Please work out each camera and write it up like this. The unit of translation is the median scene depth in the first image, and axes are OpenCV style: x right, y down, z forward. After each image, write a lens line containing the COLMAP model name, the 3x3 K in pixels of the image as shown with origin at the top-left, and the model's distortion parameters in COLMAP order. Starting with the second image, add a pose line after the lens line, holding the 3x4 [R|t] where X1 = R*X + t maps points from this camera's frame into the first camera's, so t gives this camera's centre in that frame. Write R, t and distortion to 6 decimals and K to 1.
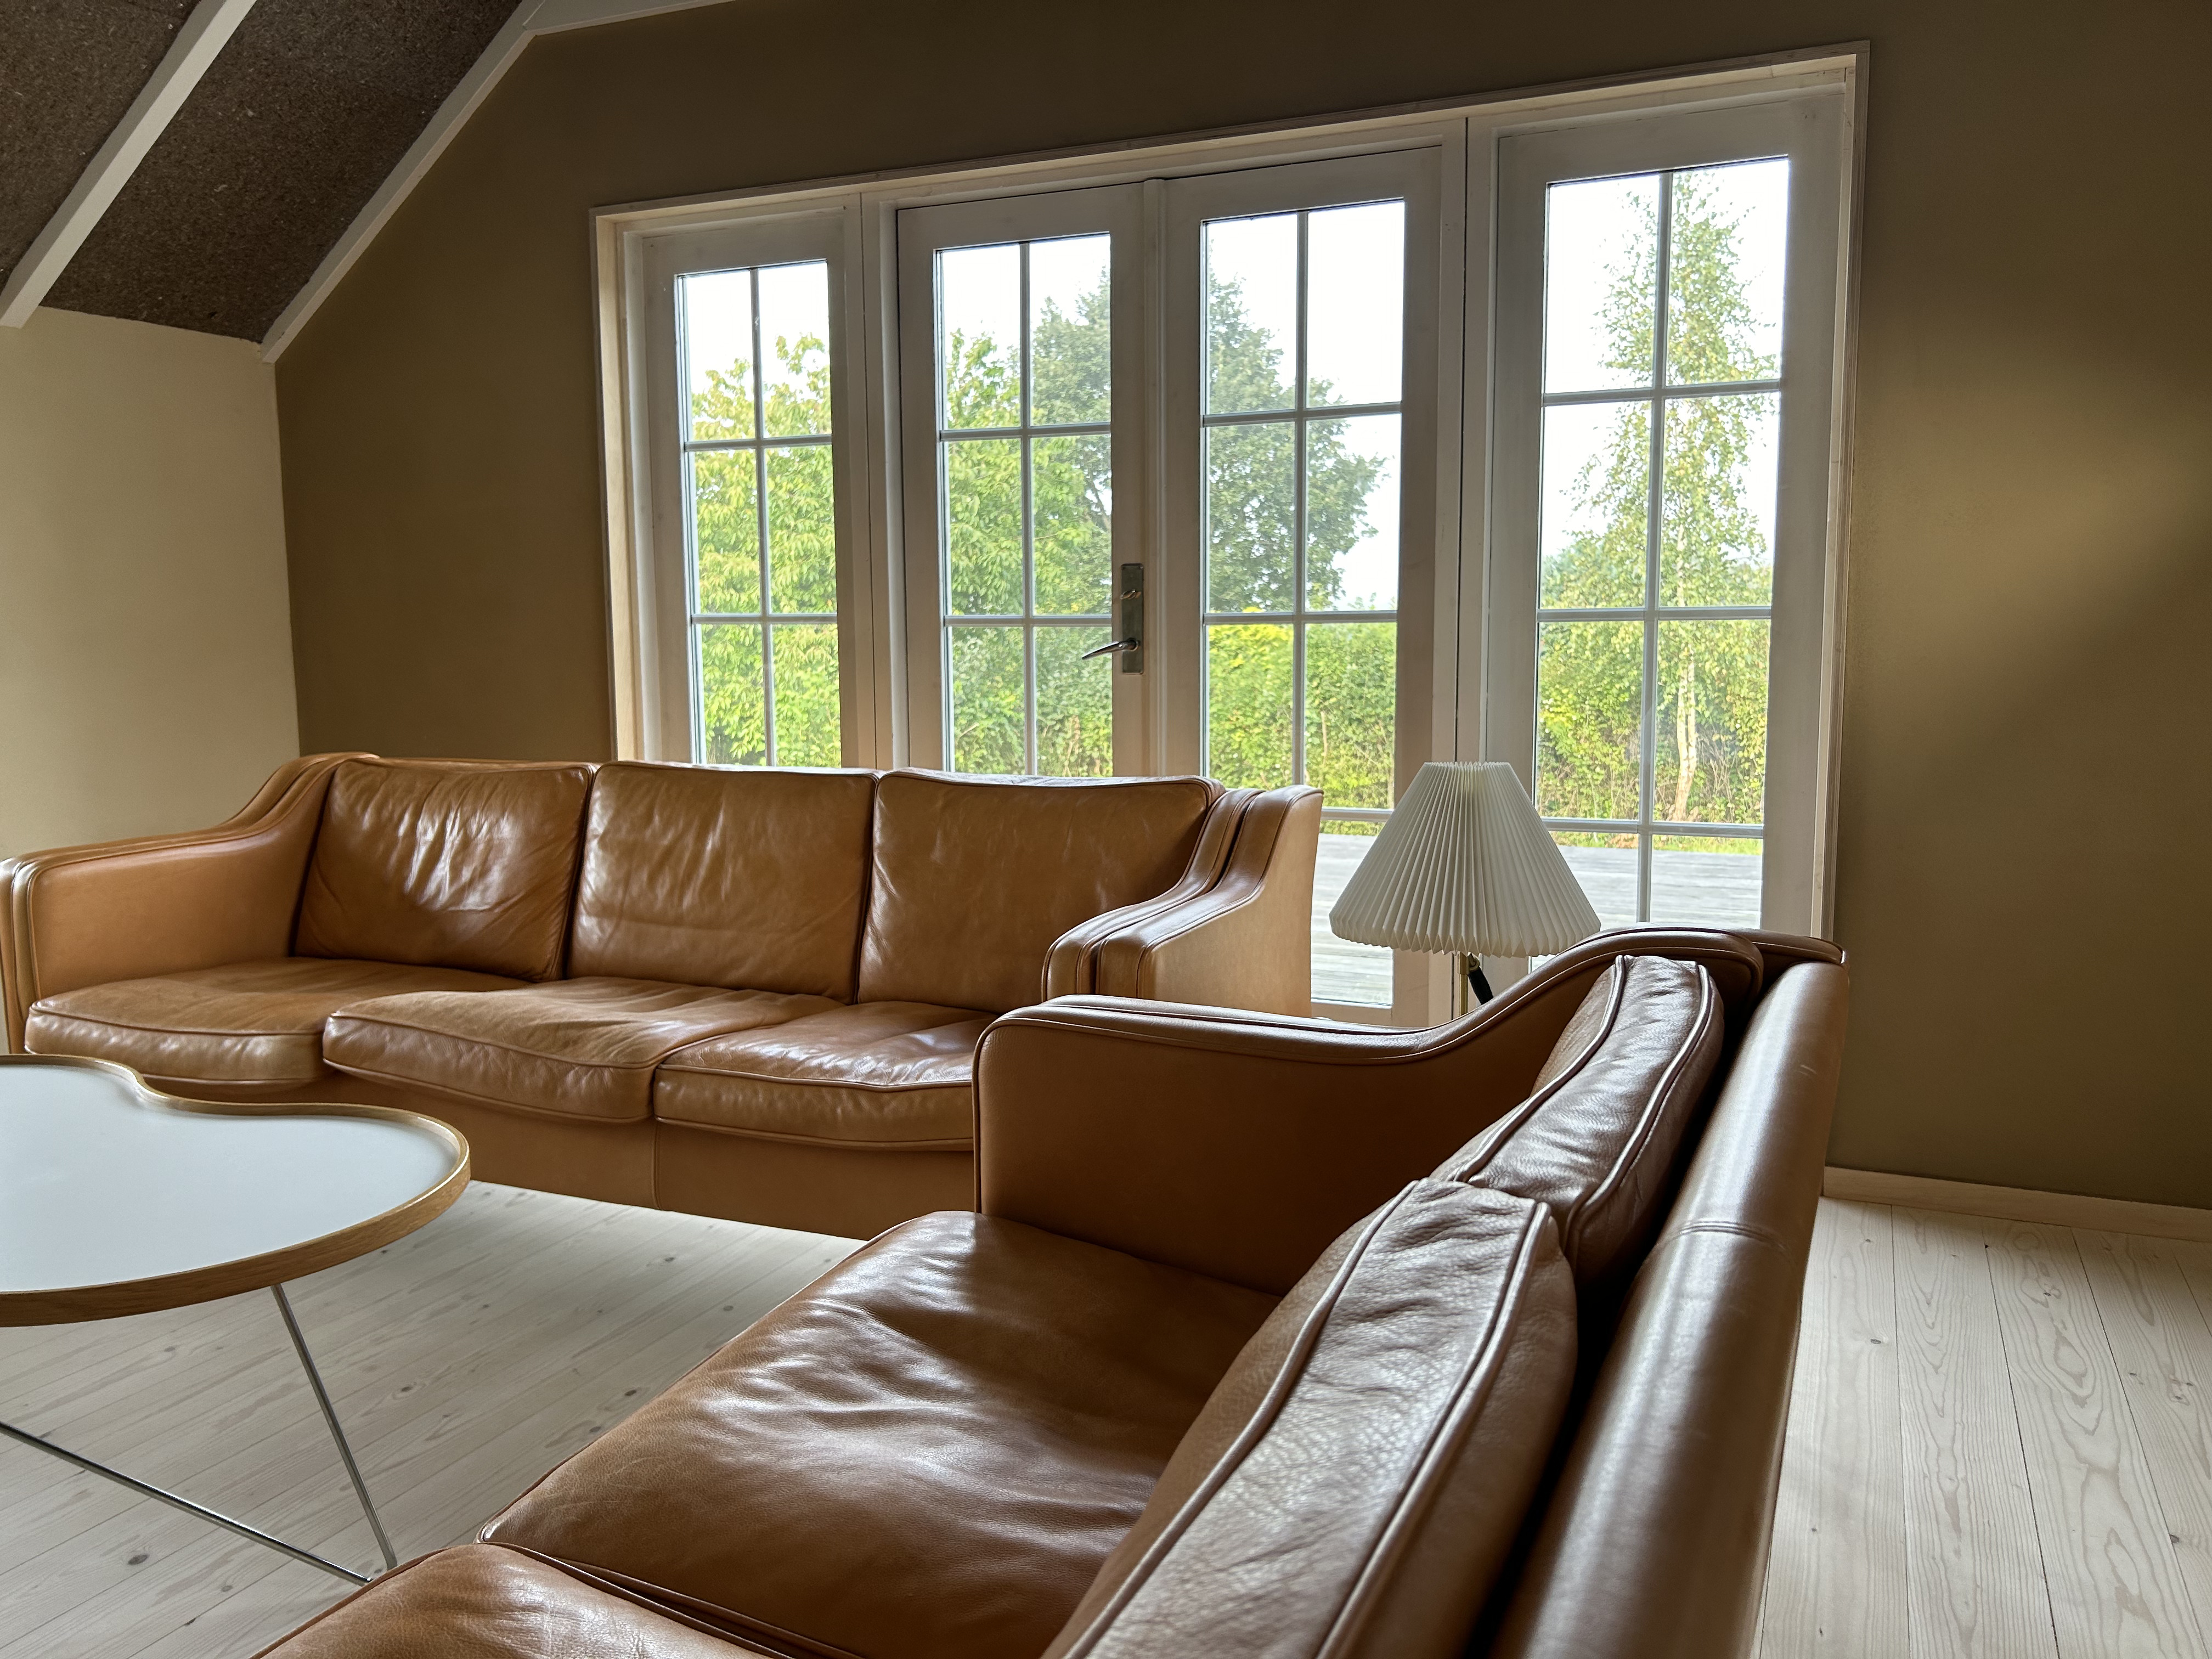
lens RADIAL K [[1742.5, 0, 1098.1], [0, 1742.5, 852.3], [0, 0, 1]] dist [0.016874, -0.011459]
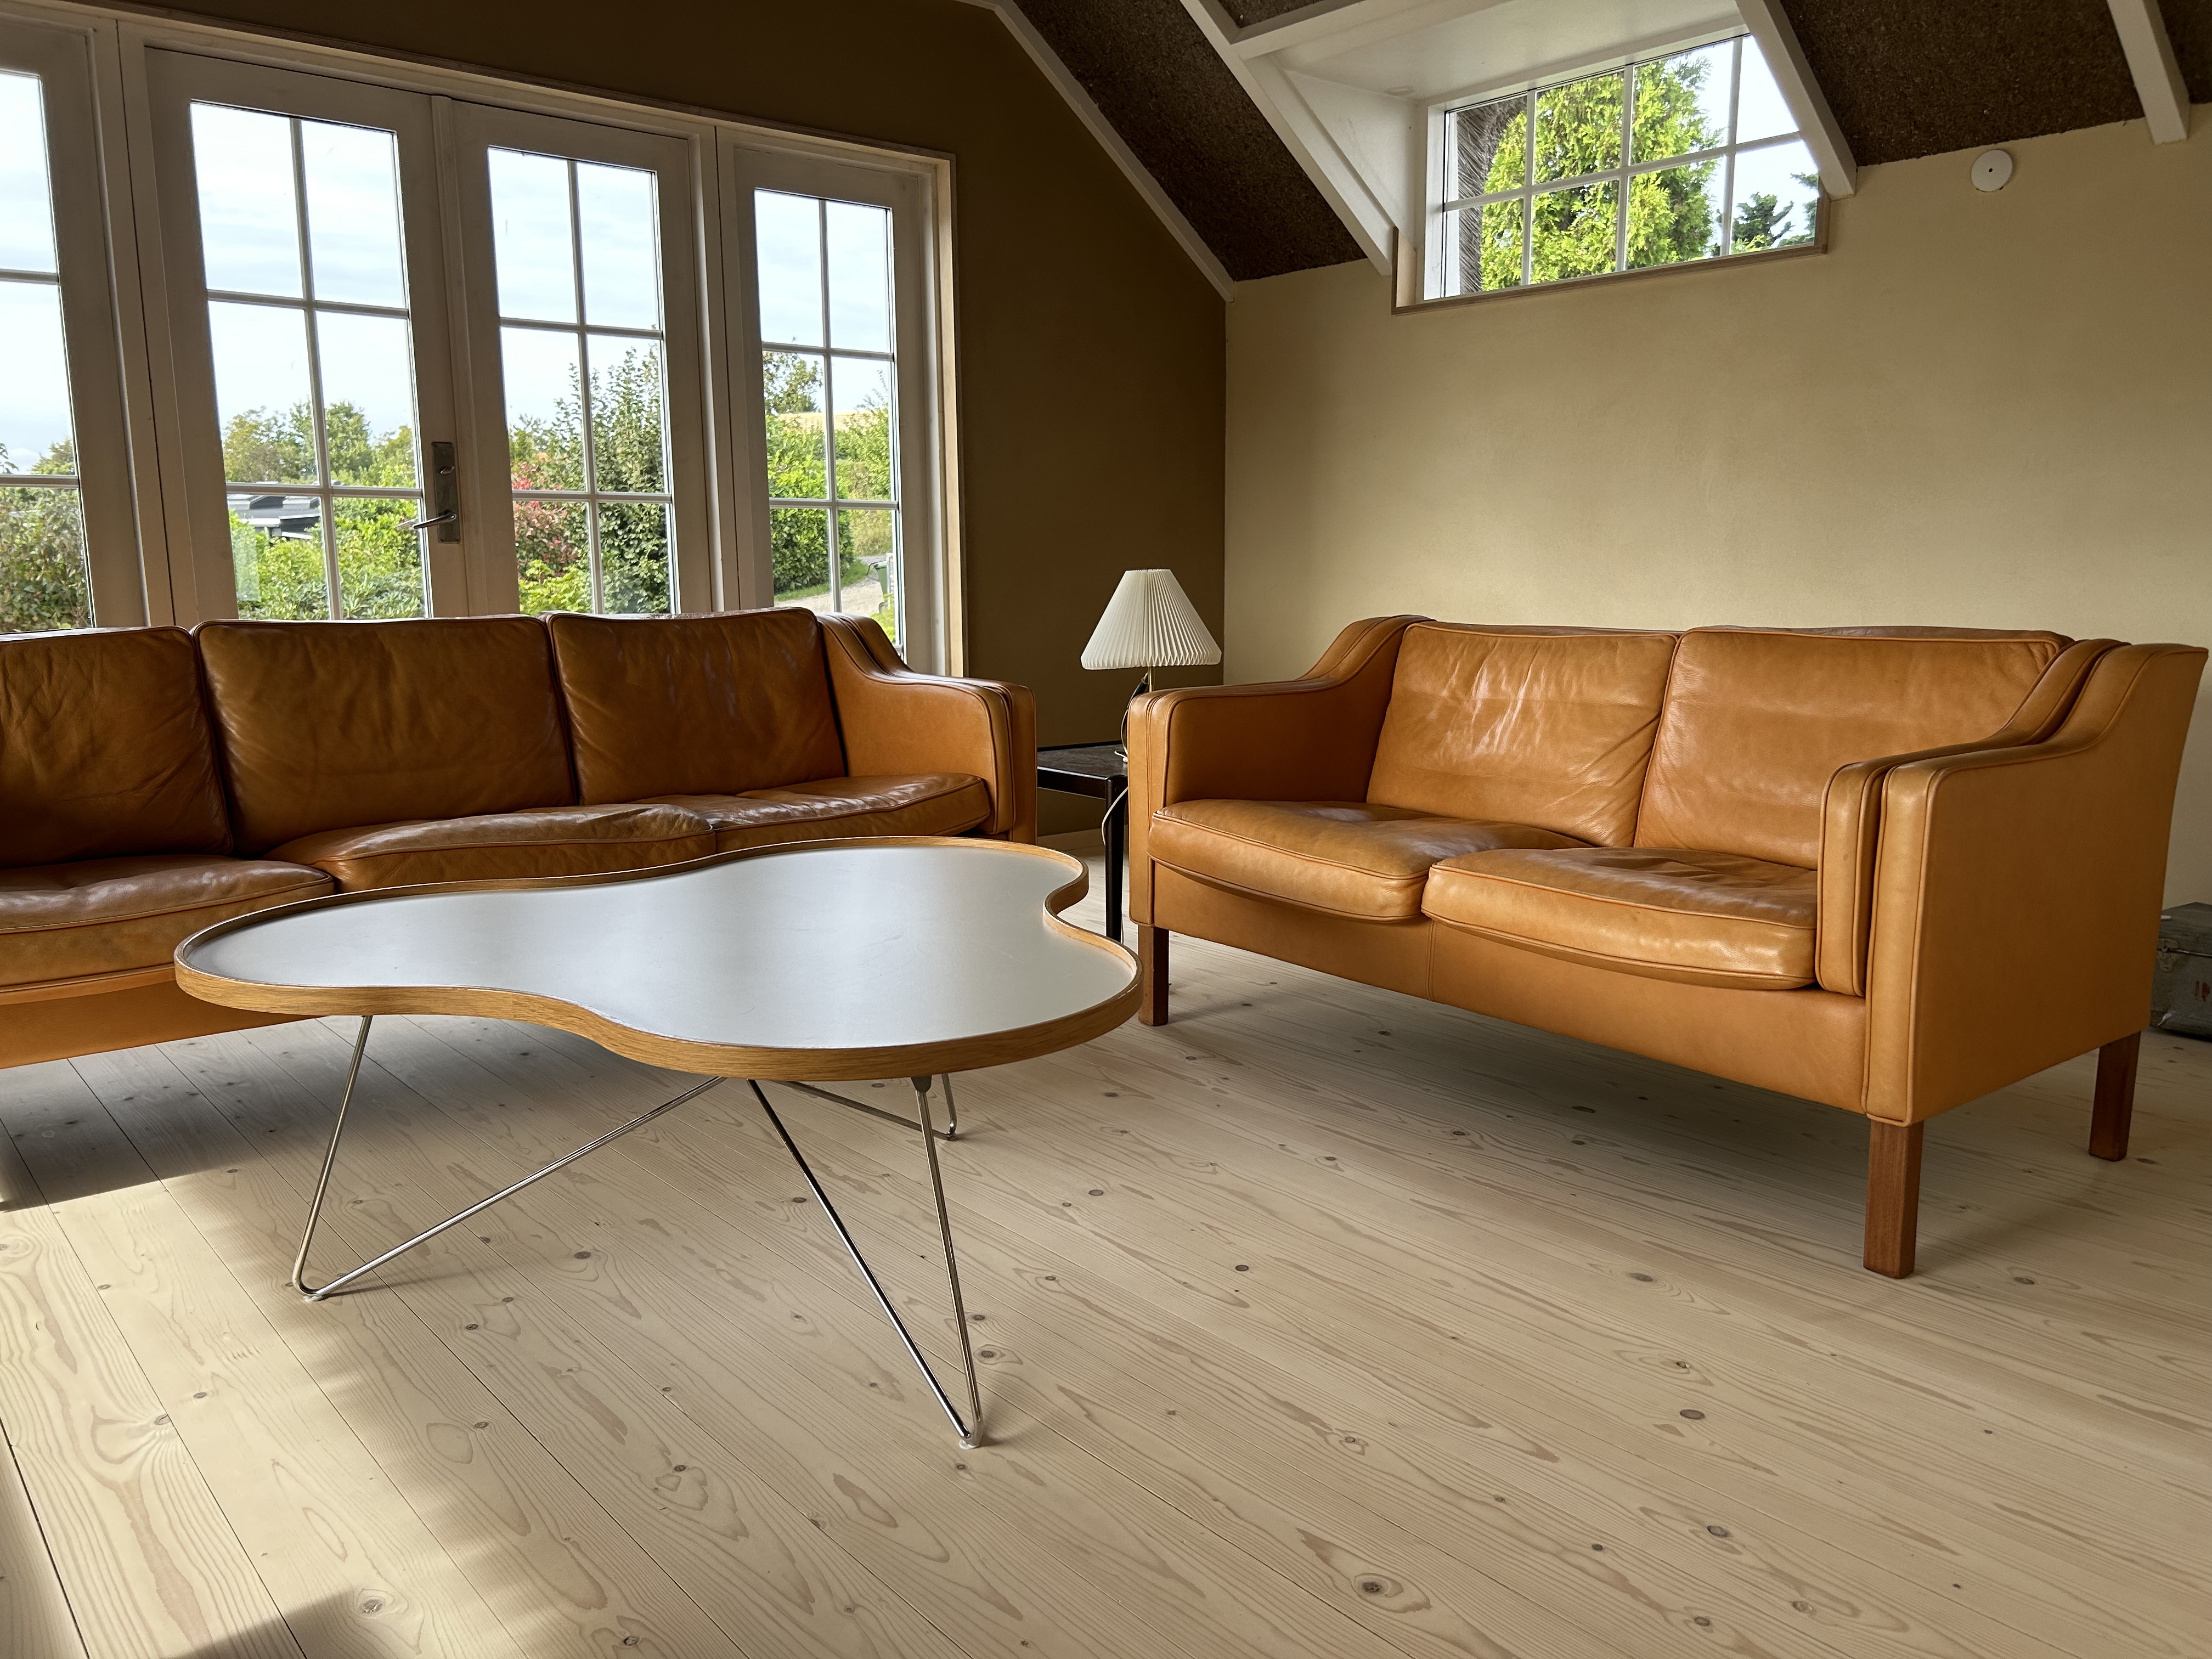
lens RADIAL K [[1742.5, 0, 1099.2], [0, 1742.5, 826.8], [0, 0, 1]] dist [0.016874, -0.011459]
pose [[0.441253, -0.131583, 0.887684, -0.957777], [0.121326, 0.988857, 0.086271, 0.035630], [-0.889144, 0.069631, 0.452300, 0.172125]]
